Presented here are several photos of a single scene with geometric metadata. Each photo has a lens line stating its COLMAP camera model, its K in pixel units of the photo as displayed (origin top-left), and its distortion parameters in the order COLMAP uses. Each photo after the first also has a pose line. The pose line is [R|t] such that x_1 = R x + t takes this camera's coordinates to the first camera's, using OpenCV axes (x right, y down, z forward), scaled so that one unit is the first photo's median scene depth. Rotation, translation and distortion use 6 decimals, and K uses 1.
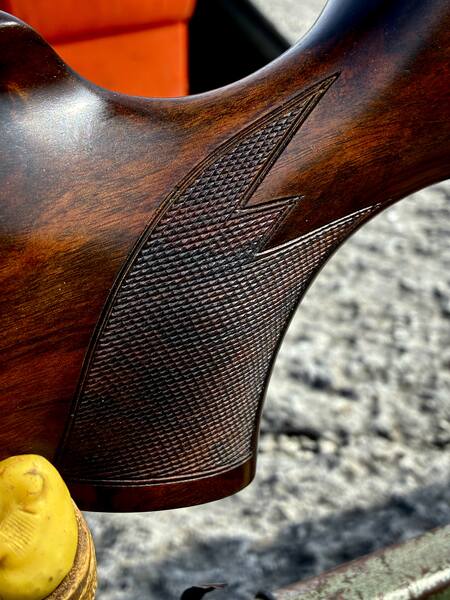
lens RADIAL K [[908.8, 0, 225.0], [0, 908.8, 300.0], [0, 0, 1]] dist [0.248714, -1.256028]
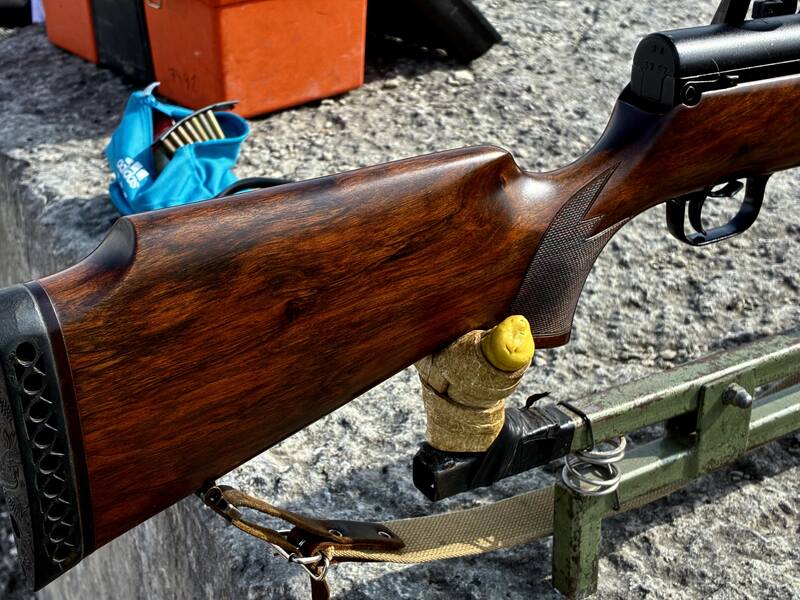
lens RADIAL K [[1211.7, 0, 400.0], [0, 1211.7, 300.0], [0, 0, 1]] dist [0.248714, -1.256028]
pose [[0.995449, 0.007976, 0.094960, -0.280273], [-0.012675, 0.998719, 0.048986, -0.015760], [-0.094448, -0.049967, 0.994275, -0.795221]]
